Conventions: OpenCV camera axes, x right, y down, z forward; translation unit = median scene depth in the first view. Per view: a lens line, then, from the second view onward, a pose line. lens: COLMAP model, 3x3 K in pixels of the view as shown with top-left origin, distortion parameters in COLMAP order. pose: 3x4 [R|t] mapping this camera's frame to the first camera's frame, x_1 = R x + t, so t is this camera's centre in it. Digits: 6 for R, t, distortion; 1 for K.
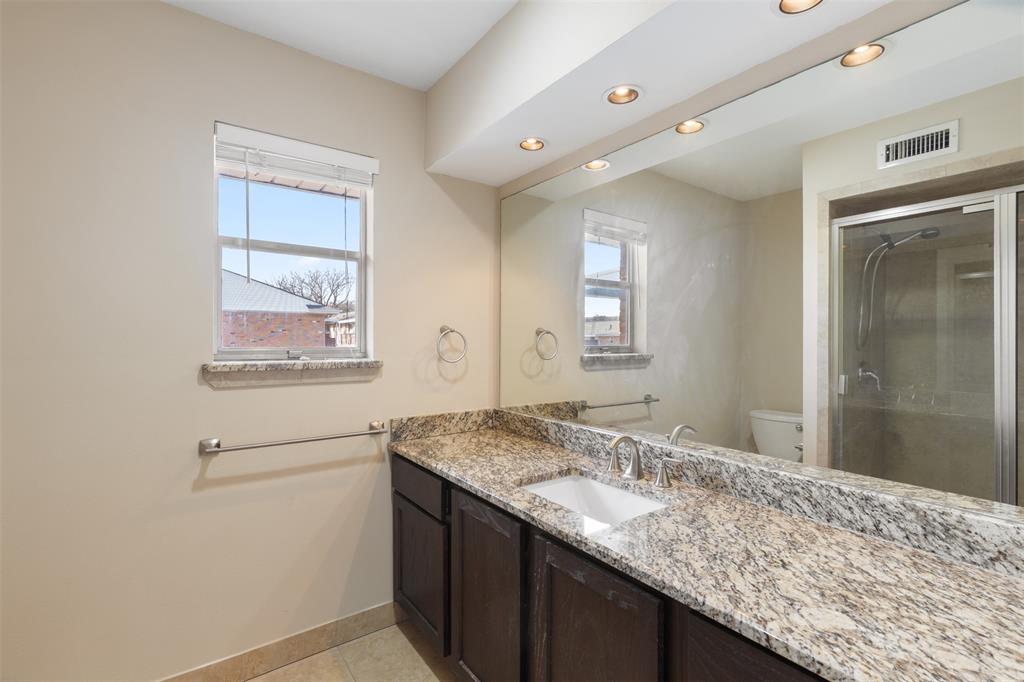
lens RADIAL K [[461.9, 0, 516.4], [0, 461.9, 340.7], [0, 0, 1]] dist [0.005098, 0.000651]
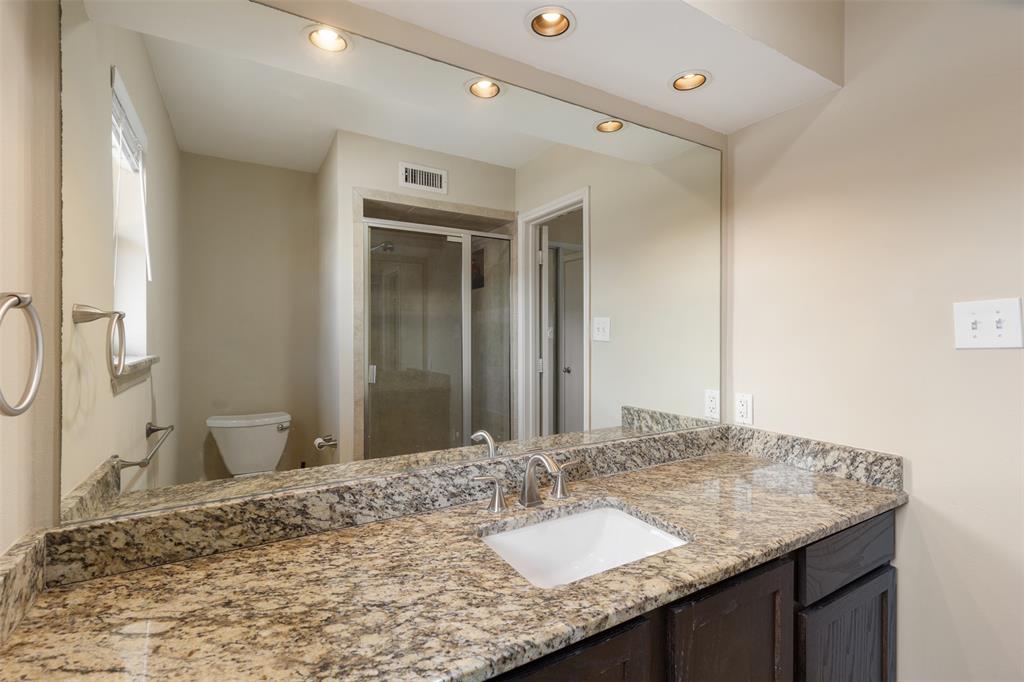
lens RADIAL K [[461.9, 0, 515.0], [0, 461.9, 336.5], [0, 0, 1]] dist [0.005098, 0.000651]
pose [[0.098571, -0.010882, 0.995070, -0.544761], [0.001207, 0.999941, 0.010815, -0.005537], [-0.995129, 0.000135, 0.098579, 0.936860]]
